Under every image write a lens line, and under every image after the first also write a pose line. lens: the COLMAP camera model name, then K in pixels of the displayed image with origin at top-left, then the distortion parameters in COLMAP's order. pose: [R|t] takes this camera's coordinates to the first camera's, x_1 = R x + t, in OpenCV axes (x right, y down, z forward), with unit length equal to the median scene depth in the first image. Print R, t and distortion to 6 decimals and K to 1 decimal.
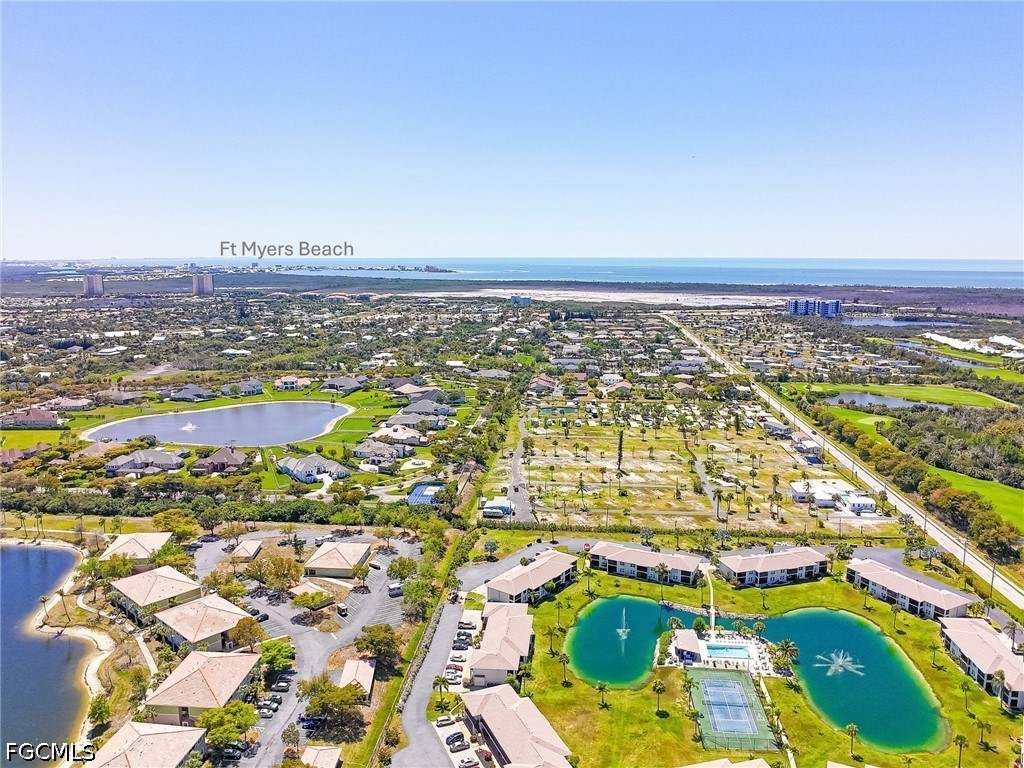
lens RADIAL K [[763.3, 0, 512.0], [0, 763.3, 384.0], [0, 0, 1]] dist [-0.026684, -0.010491]
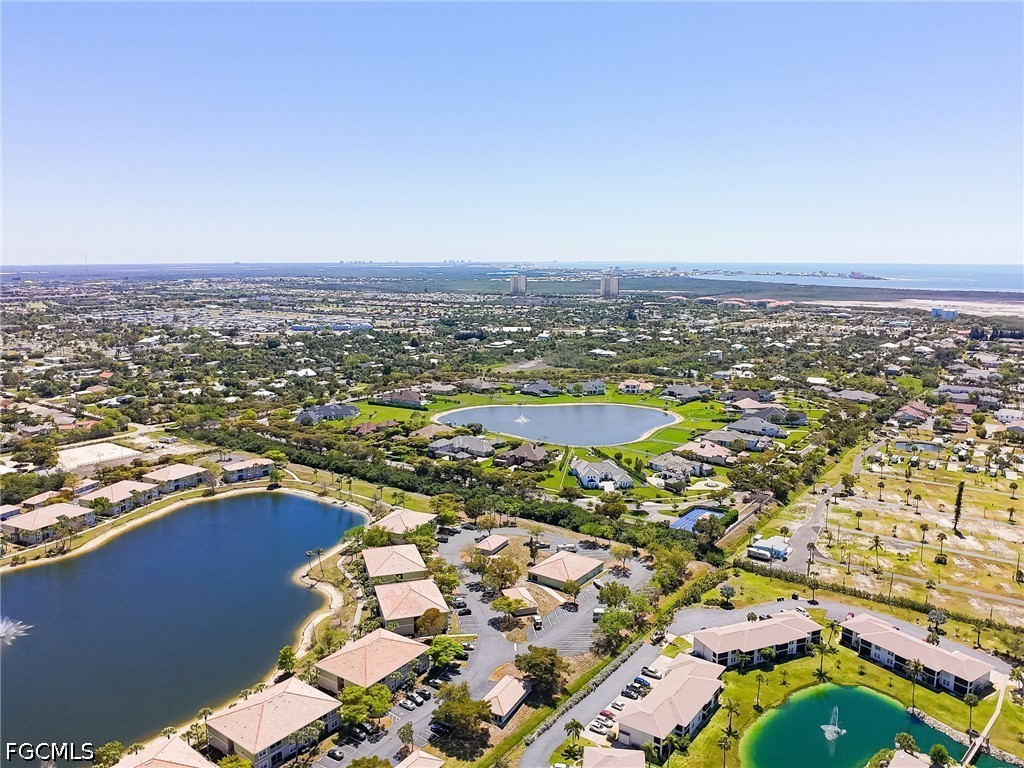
lens RADIAL K [[763.3, 0, 512.0], [0, 763.3, 384.0], [0, 0, 1]] dist [-0.026684, -0.010491]
pose [[0.858947, 0.083698, -0.505178, 0.167221], [-0.086540, 0.996088, 0.017889, -0.018444], [0.504699, 0.028353, 0.862830, 0.098698]]
